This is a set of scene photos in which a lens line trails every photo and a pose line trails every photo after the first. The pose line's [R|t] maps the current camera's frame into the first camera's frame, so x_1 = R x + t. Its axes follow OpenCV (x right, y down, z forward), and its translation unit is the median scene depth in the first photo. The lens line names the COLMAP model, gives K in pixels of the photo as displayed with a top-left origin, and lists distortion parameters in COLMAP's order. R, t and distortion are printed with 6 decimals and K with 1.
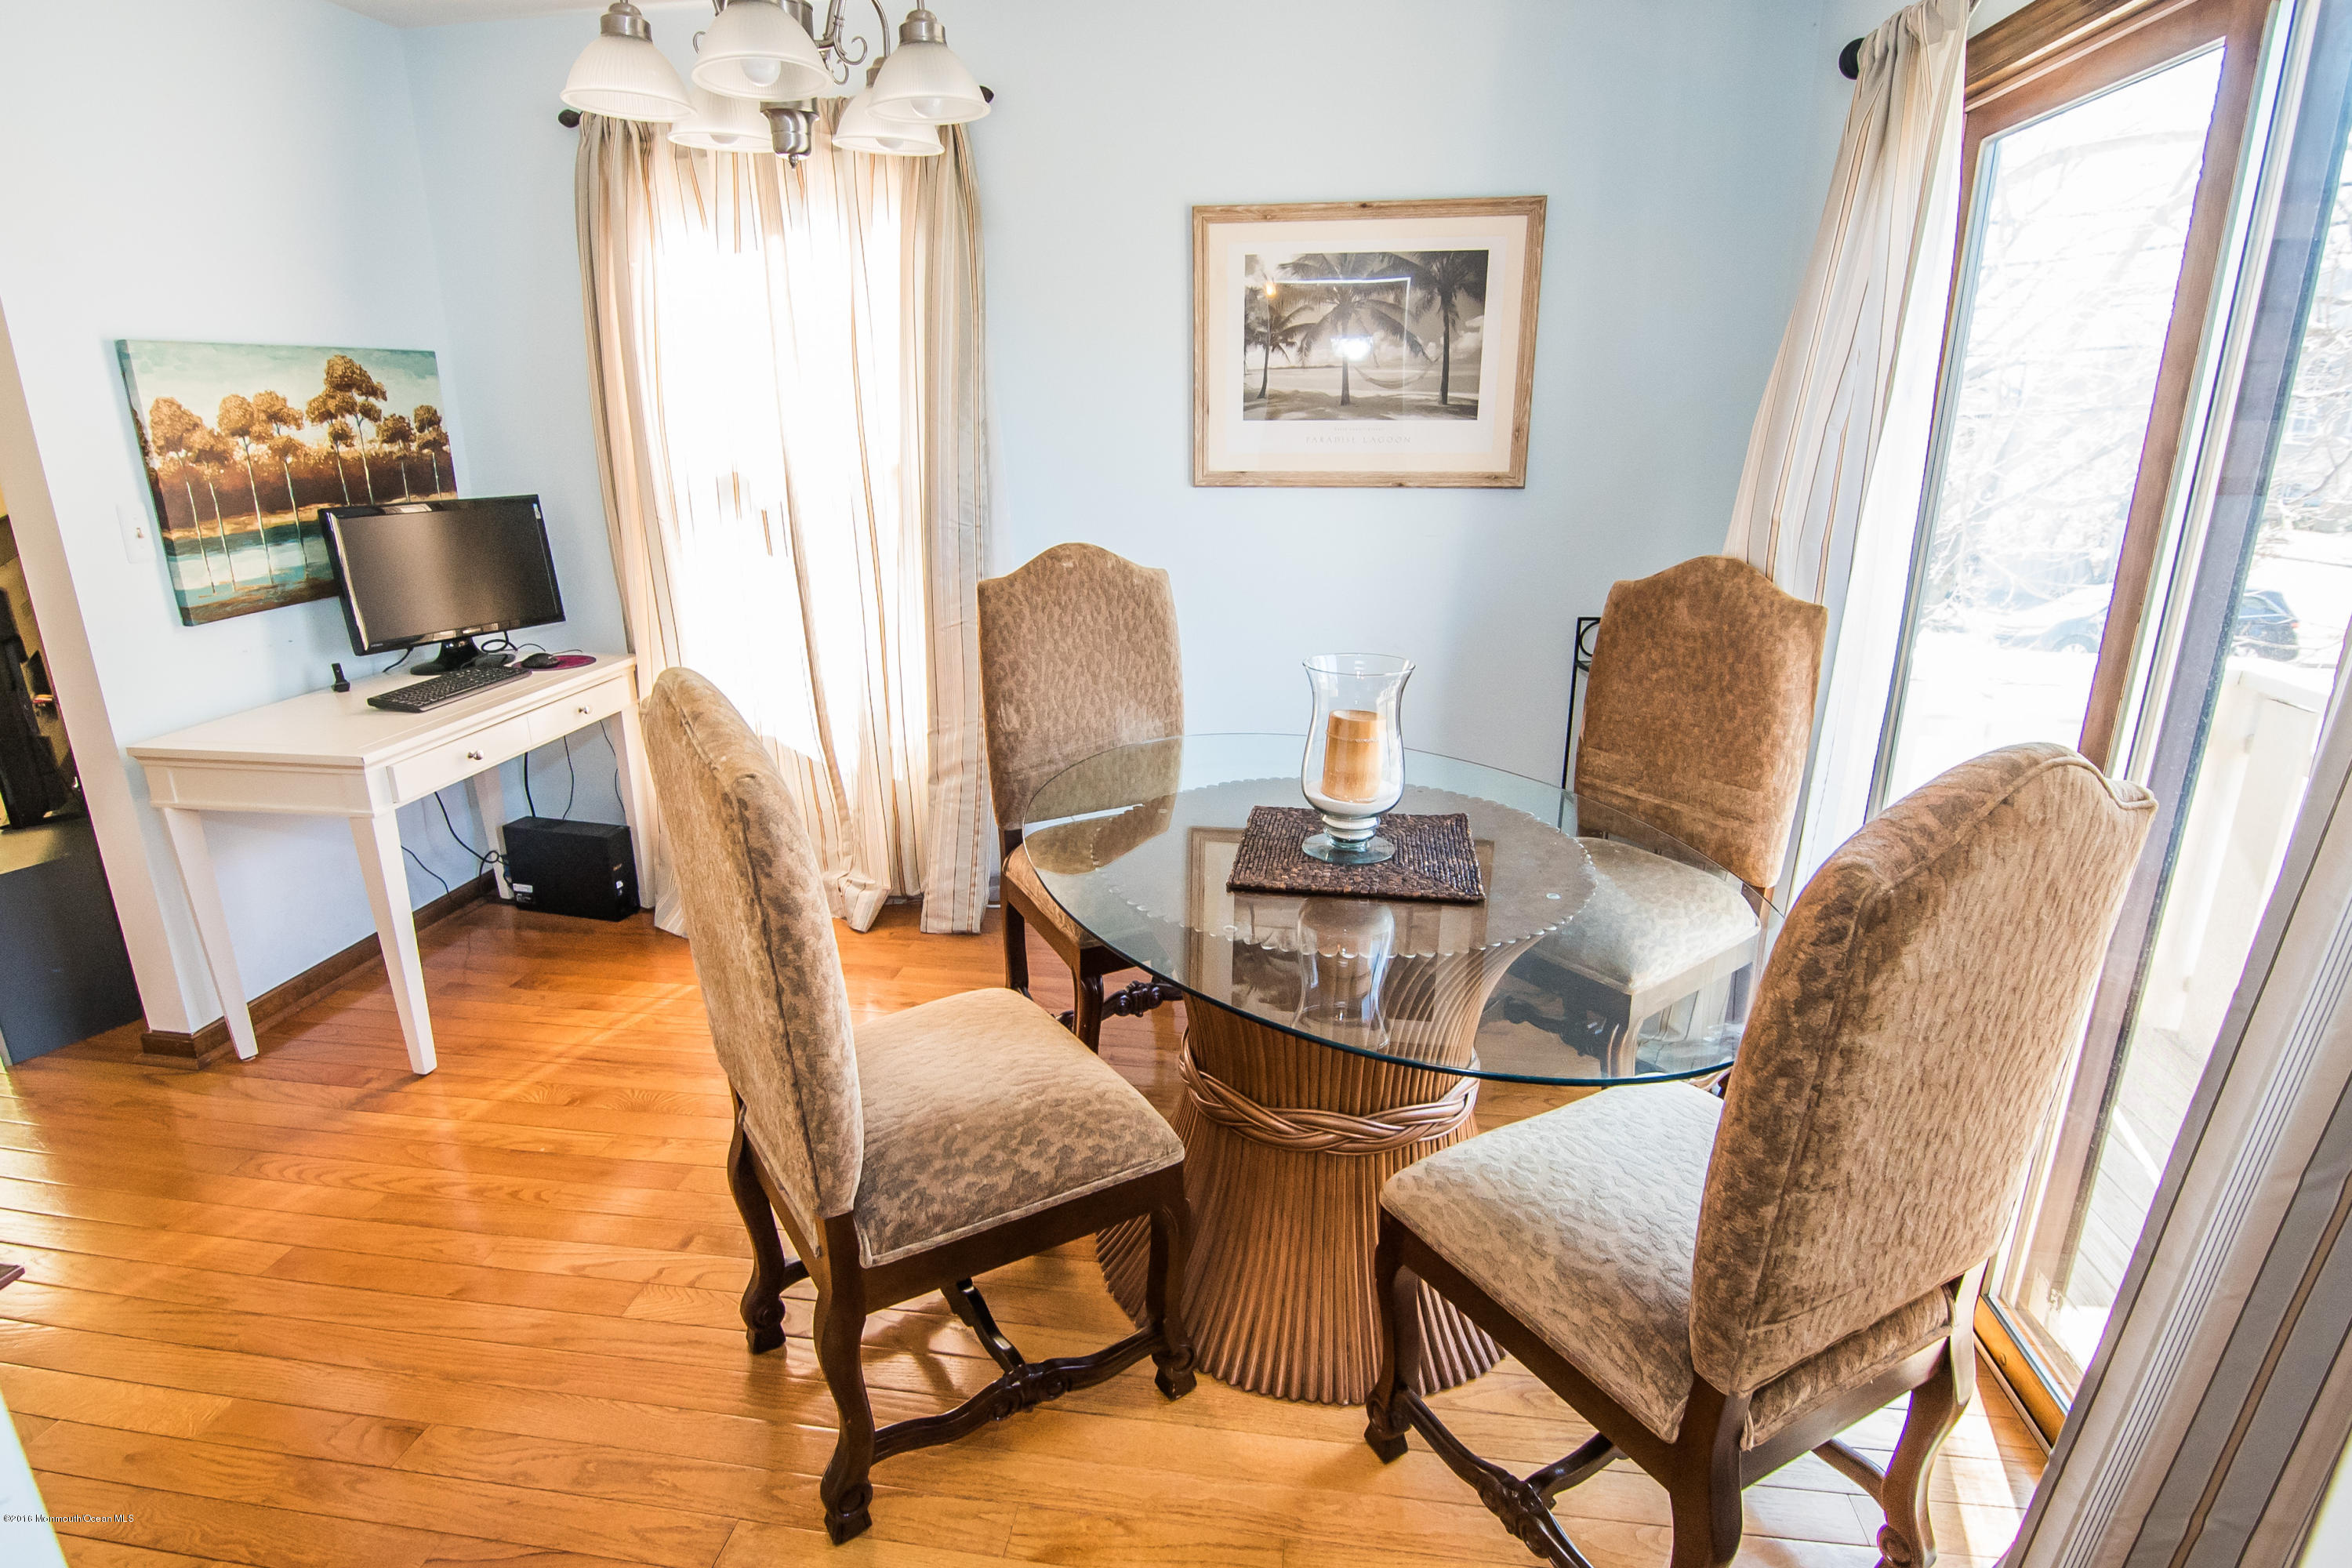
lens RADIAL K [[1181.1, 0, 1176.0], [0, 1181.1, 784.0], [0, 0, 1]] dist [-0.004583, -0.007936]
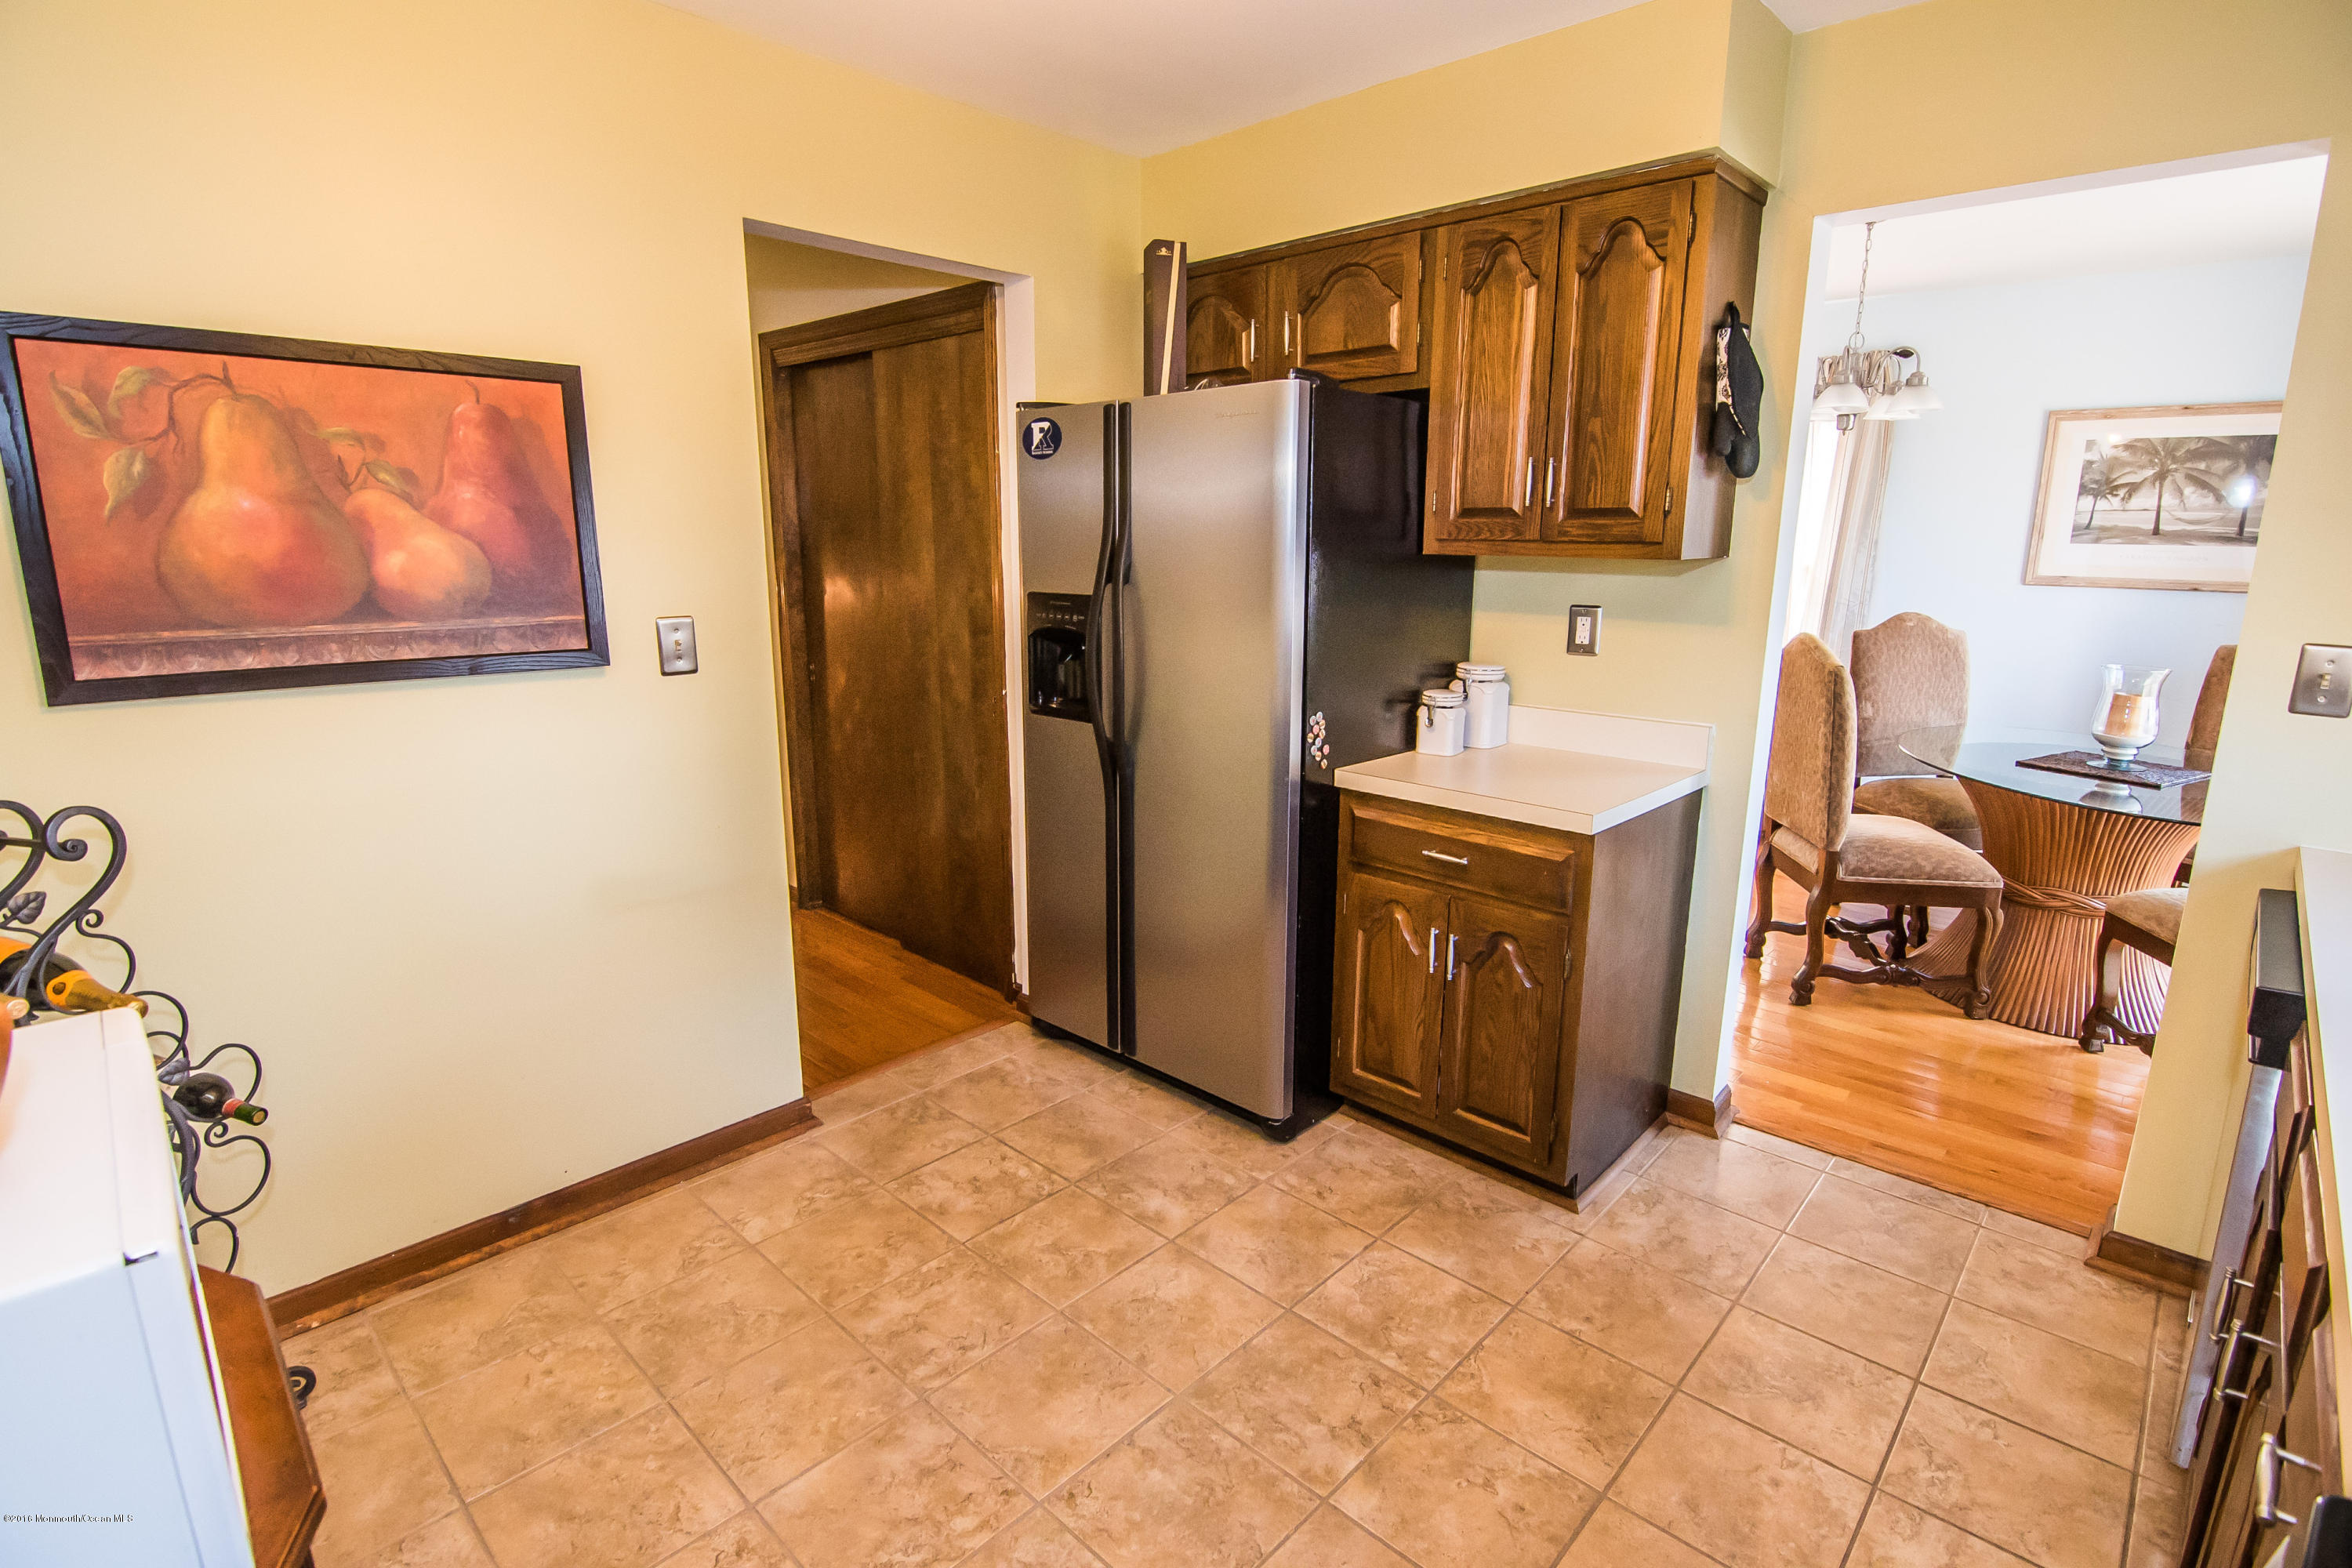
lens RADIAL K [[1181.1, 0, 1176.0], [0, 1181.1, 784.0], [0, 0, 1]] dist [-0.004583, -0.007936]
pose [[0.842081, 0.126071, -0.524410, -0.083299], [-0.173922, 0.983831, -0.042760, 0.270339], [0.510539, 0.127213, 0.850392, -0.861662]]
